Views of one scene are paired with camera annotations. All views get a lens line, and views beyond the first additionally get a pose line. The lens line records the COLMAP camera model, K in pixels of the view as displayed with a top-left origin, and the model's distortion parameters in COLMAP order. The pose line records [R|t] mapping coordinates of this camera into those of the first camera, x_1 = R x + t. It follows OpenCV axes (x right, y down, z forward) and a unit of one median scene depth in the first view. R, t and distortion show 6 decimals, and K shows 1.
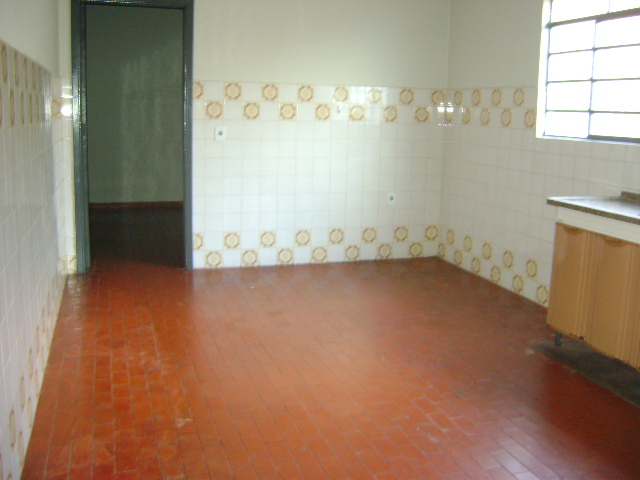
lens RADIAL K [[692.6, 0, 321.0], [0, 692.6, 240.7], [0, 0, 1]] dist [-0.121910, 0.000000]
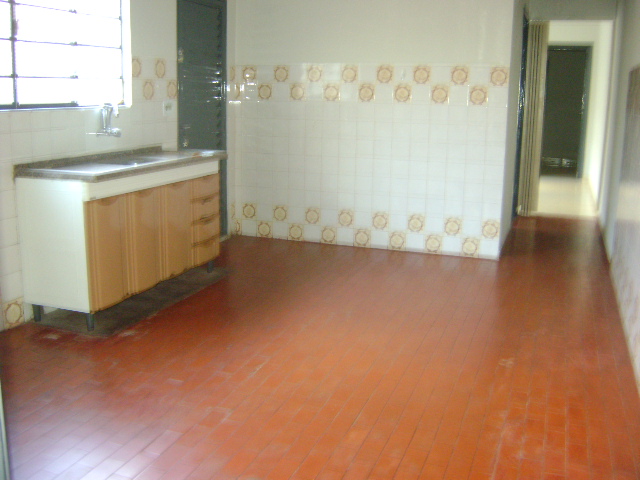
lens RADIAL K [[692.6, 0, 321.1], [0, 692.6, 239.0], [0, 0, 1]] dist [-0.121910, 0.000000]
pose [[-0.807360, -0.154938, 0.569354, -0.485933], [0.072025, 0.931817, 0.355709, -0.313599], [-0.585646, 0.328193, -0.741153, 1.665010]]
